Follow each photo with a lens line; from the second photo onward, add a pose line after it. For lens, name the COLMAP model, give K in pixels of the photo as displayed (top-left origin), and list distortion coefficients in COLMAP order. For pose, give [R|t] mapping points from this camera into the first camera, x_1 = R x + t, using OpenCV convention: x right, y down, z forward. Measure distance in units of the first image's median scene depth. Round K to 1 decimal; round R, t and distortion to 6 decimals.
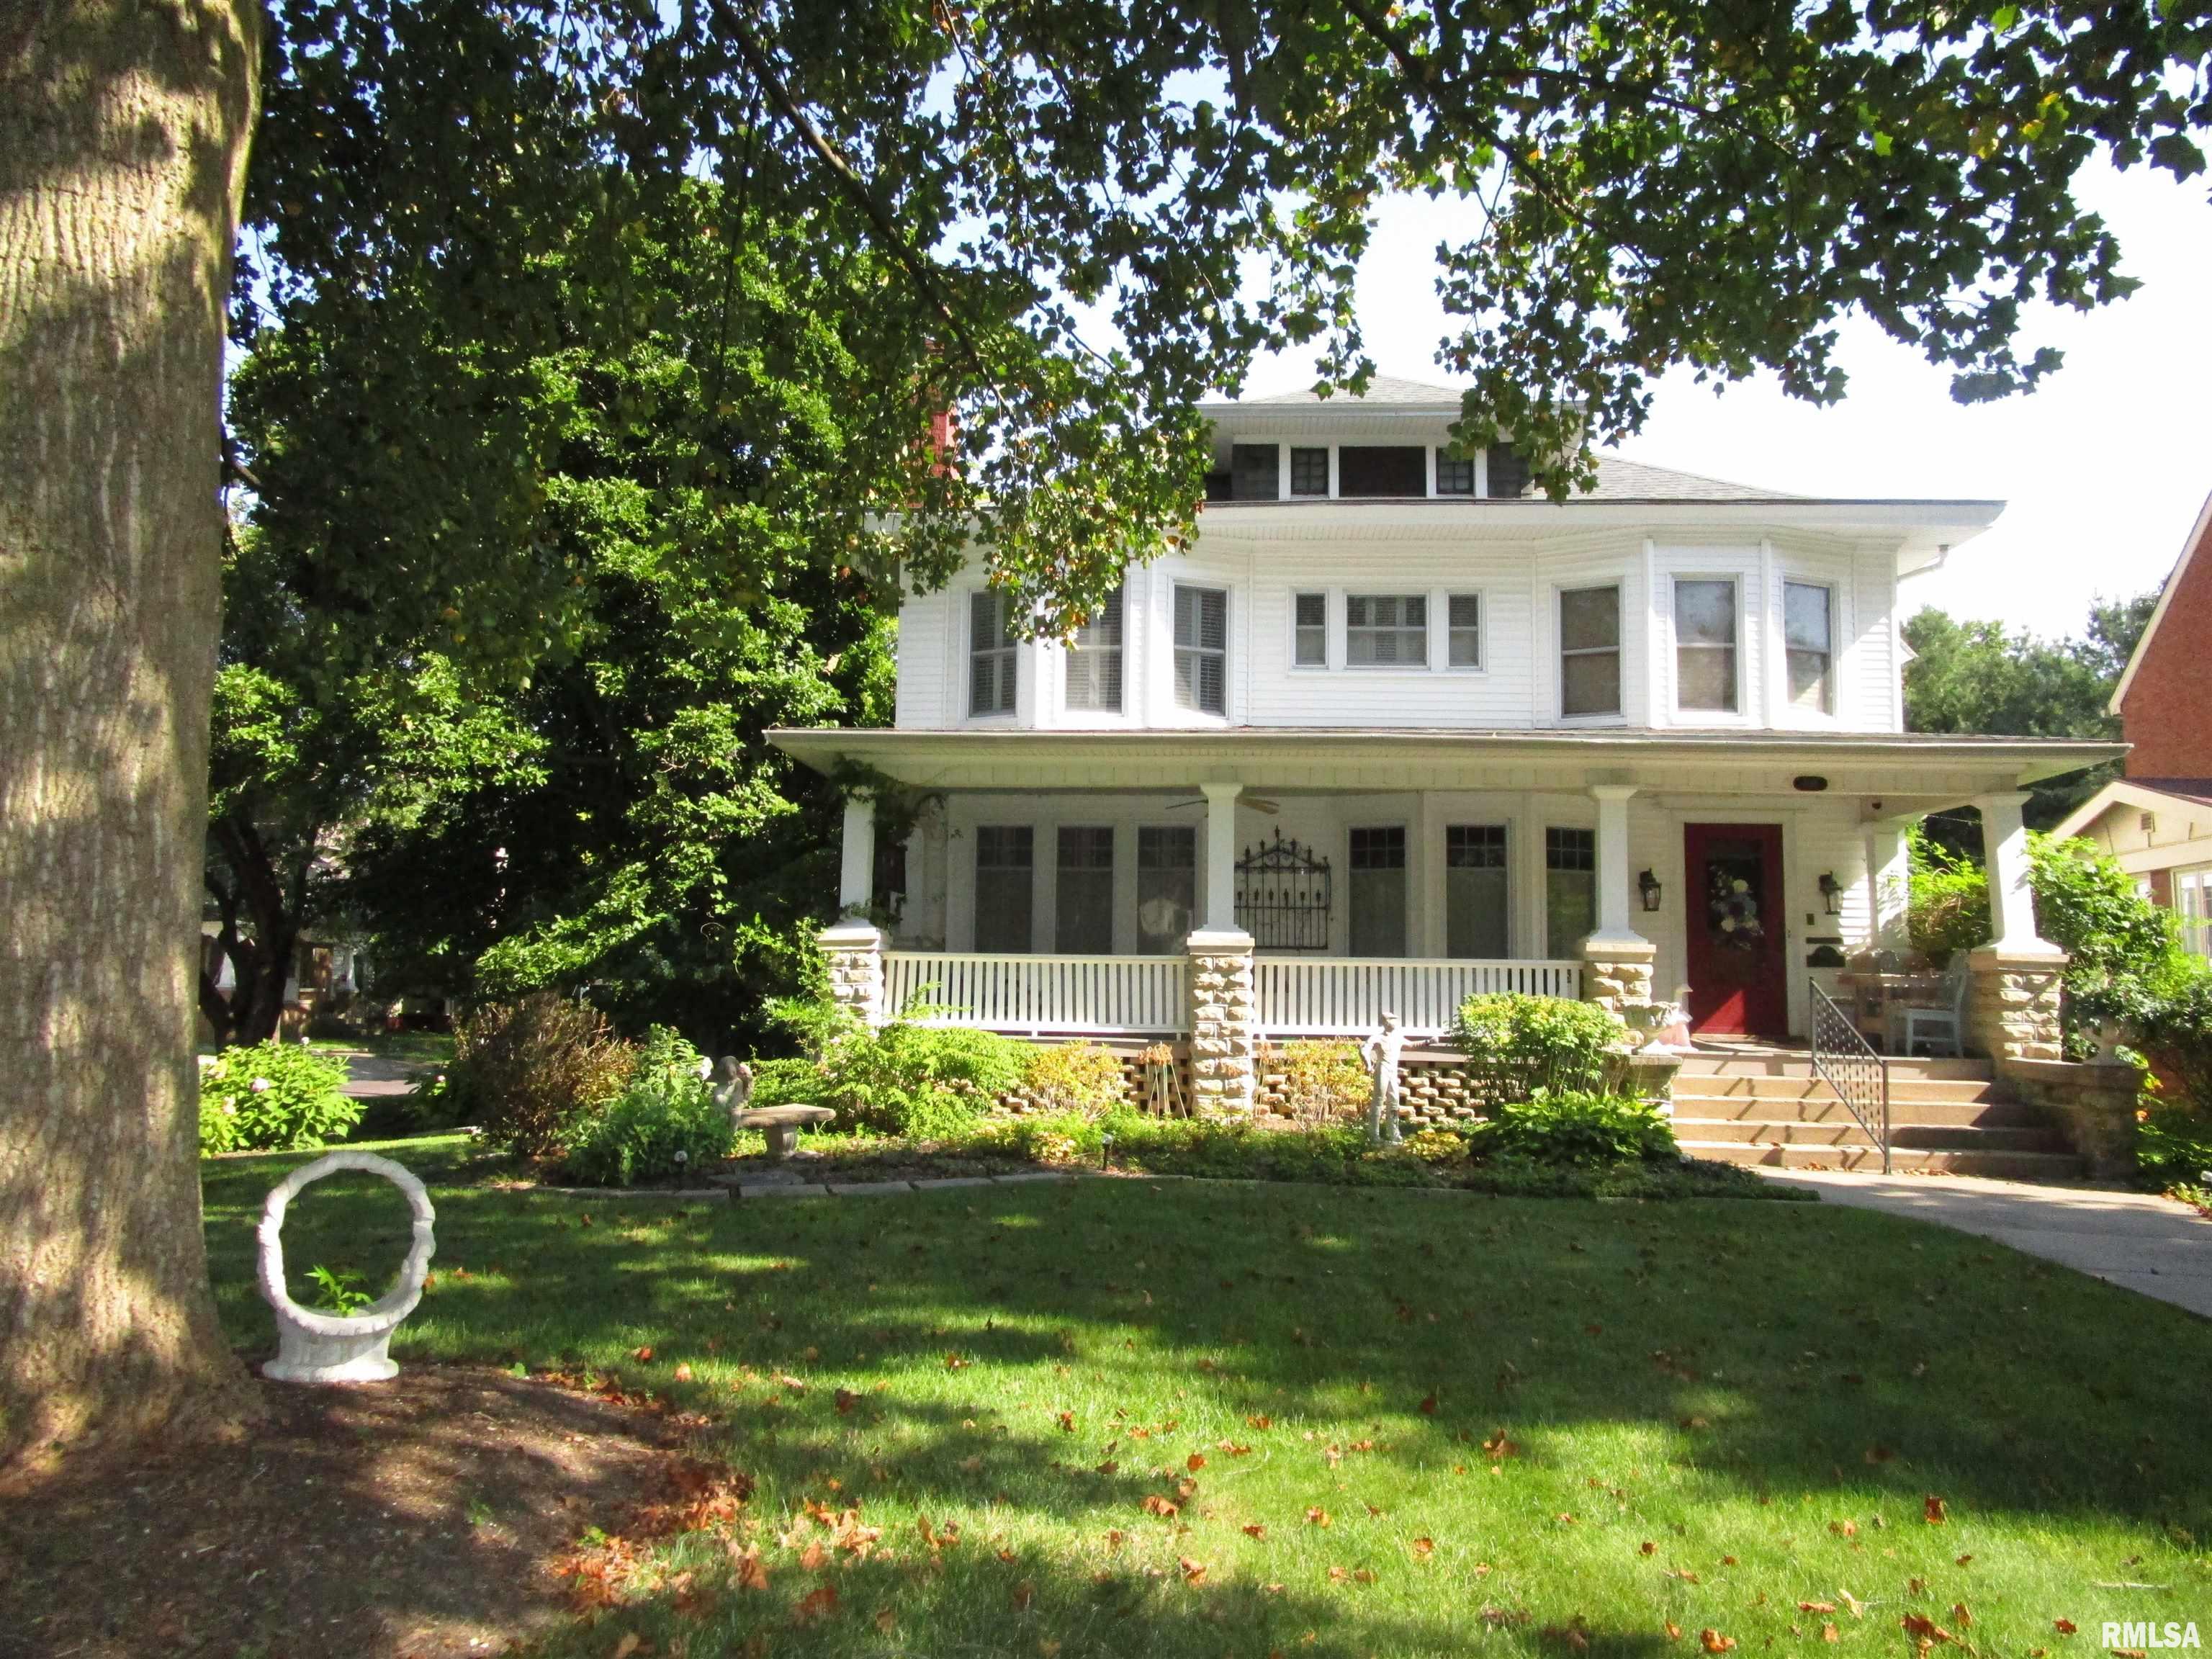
lens RADIAL K [[1596.0, 0, 1106.3], [0, 1596.0, 835.3], [0, 0, 1]] dist [-0.016955, -0.000831]
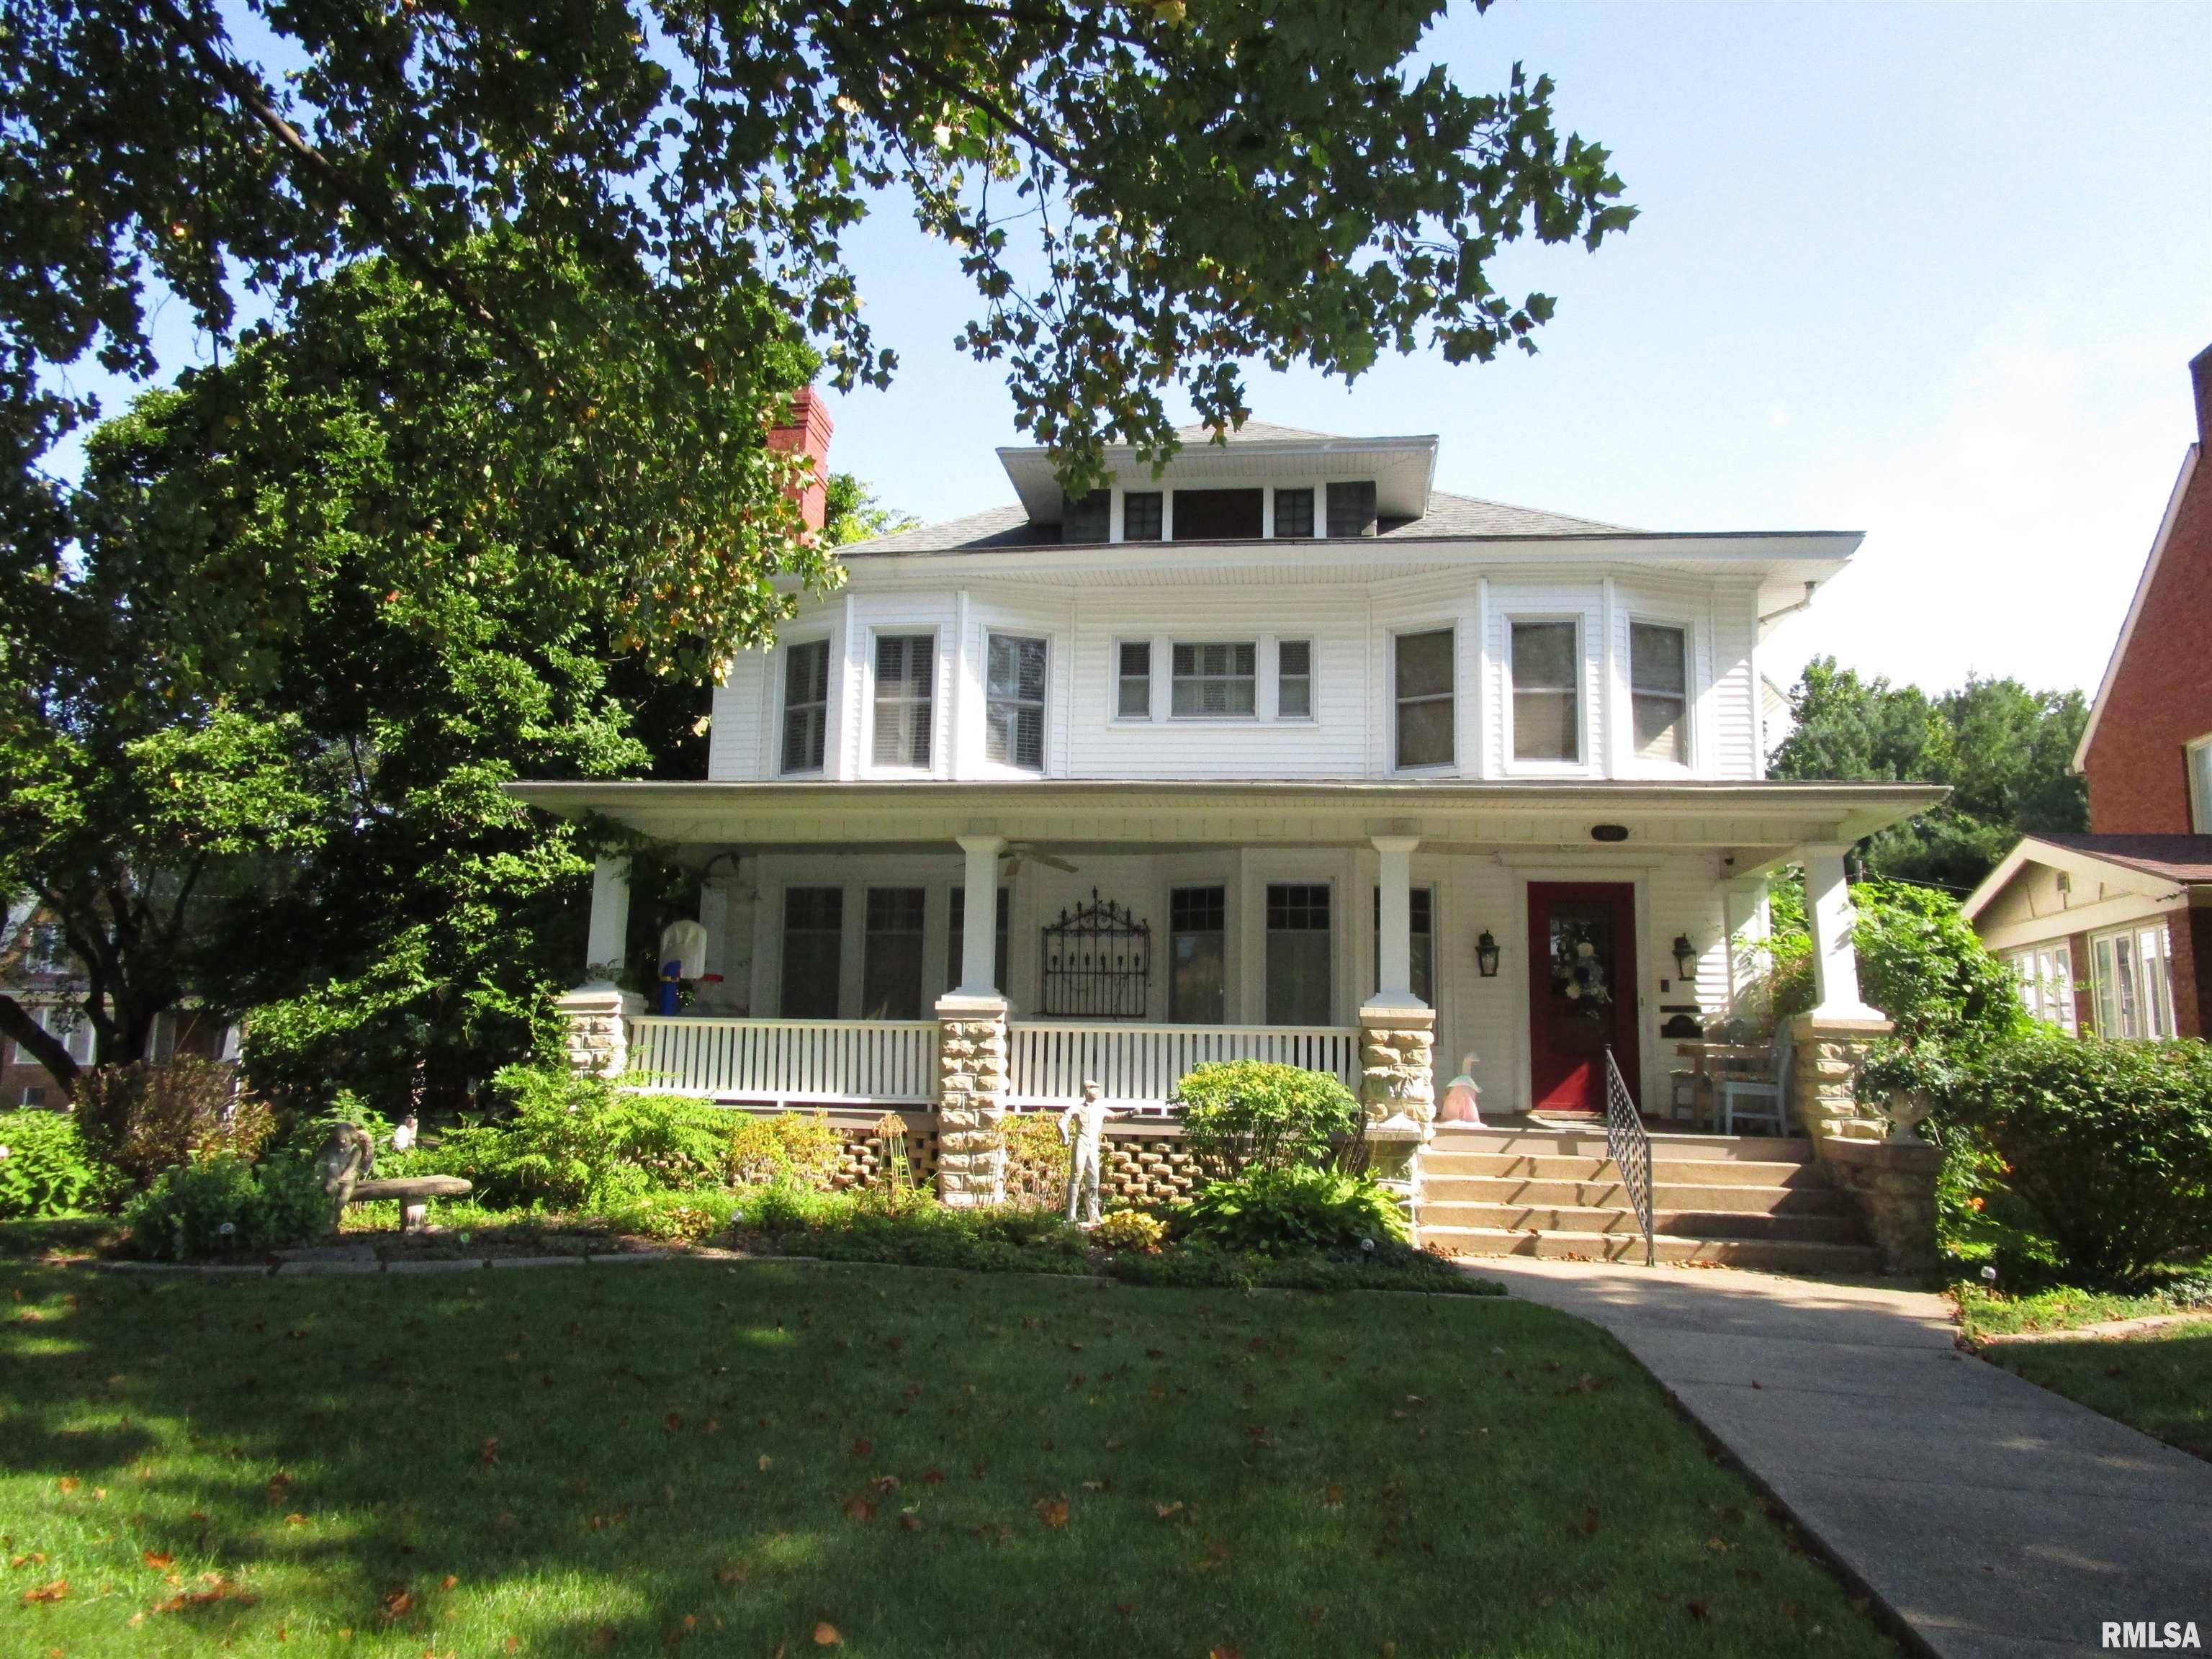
lens RADIAL K [[1596.0, 0, 1106.3], [0, 1596.0, 835.3], [0, 0, 1]] dist [-0.016955, -0.000831]
pose [[0.998325, -0.004202, -0.057700, 0.193974], [0.001215, 0.998661, -0.051713, 0.014690], [0.057841, 0.051556, 0.996994, 0.066386]]
